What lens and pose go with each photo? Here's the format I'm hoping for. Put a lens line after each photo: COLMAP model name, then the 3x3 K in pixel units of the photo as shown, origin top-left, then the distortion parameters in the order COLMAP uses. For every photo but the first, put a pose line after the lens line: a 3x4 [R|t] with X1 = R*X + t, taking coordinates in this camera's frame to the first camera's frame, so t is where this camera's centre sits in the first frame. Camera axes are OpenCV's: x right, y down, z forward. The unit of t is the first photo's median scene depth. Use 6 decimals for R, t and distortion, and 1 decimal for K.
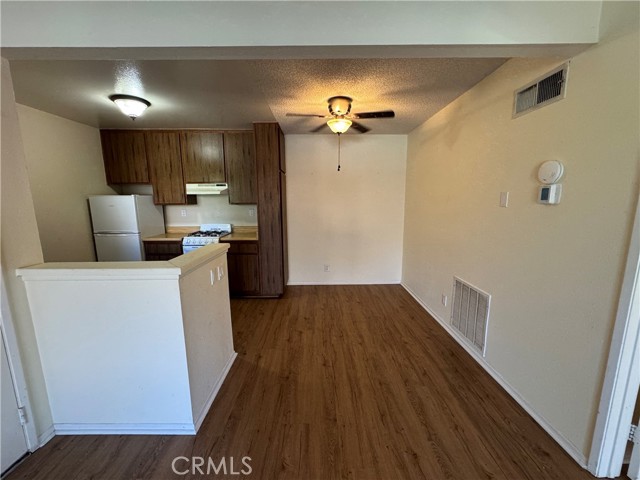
lens RADIAL K [[256.4, 0, 320.0], [0, 256.4, 240.0], [0, 0, 1]] dist [-0.002821, -0.000004]
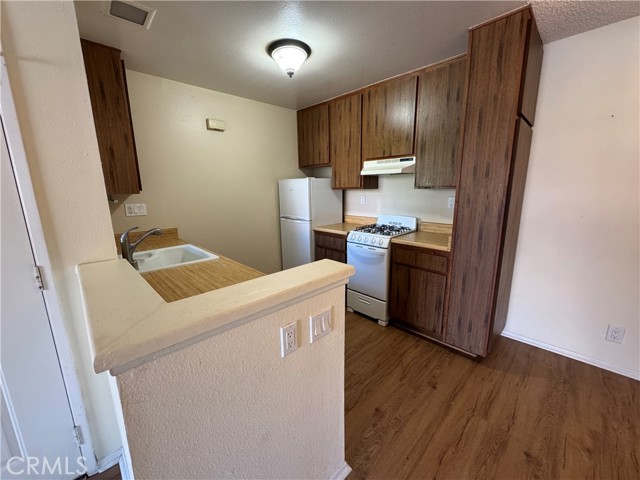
lens RADIAL K [[256.4, 0, 320.0], [0, 256.4, 240.0], [0, 0, 1]] dist [-0.002821, -0.000004]
pose [[0.688934, 0.140130, -0.711150, -0.037577], [-0.103937, 0.990093, 0.094406, -0.046923], [0.717333, 0.008875, 0.696673, 0.384558]]
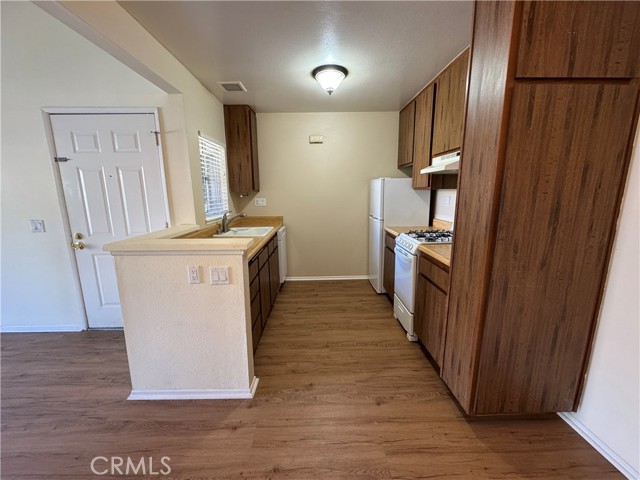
lens RADIAL K [[256.4, 0, 320.0], [0, 256.4, 240.0], [0, 0, 1]] dist [-0.002821, -0.000004]
pose [[0.000140, 0.192695, -0.981259, 0.193569], [-0.146880, 0.970620, 0.190584, -0.096097], [0.989154, 0.144101, 0.028439, 0.731181]]
